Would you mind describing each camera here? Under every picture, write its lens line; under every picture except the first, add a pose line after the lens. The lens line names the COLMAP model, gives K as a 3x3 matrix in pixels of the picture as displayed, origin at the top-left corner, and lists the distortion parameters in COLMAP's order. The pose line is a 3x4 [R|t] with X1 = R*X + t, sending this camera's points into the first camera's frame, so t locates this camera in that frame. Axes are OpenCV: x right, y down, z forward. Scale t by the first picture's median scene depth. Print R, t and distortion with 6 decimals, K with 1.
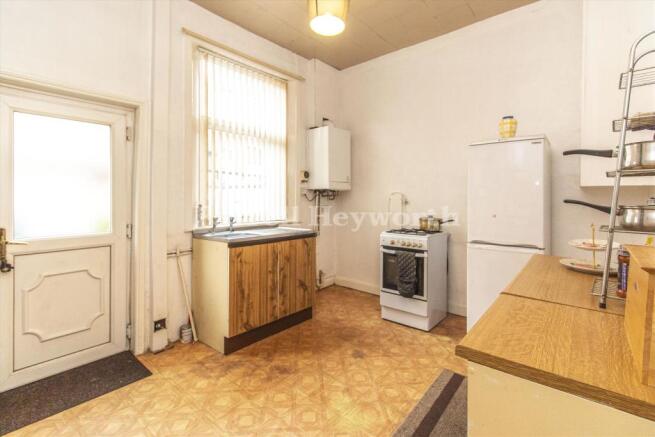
lens RADIAL K [[304.2, 0, 326.9], [0, 304.2, 197.6], [0, 0, 1]] dist [-0.000482, 0.000007]
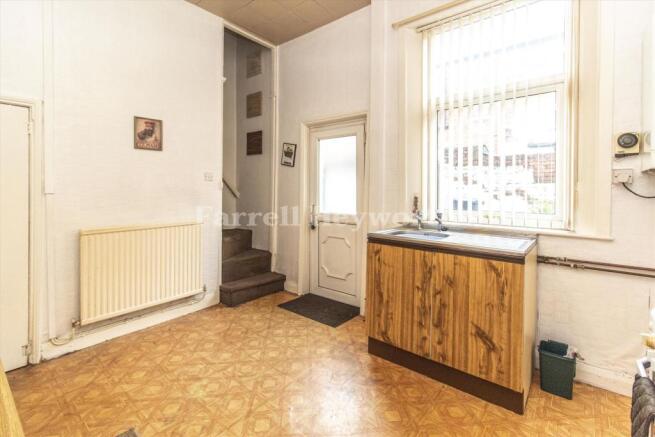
lens RADIAL K [[304.1, 0, 327.8], [0, 304.1, 190.3], [0, 0, 1]] dist [-0.000196, 0.000165]
pose [[0.019832, 0.009434, -0.999759, 0.596847], [-0.001800, 0.999954, 0.009400, -0.004544], [0.999802, 0.001613, 0.019848, 0.812669]]
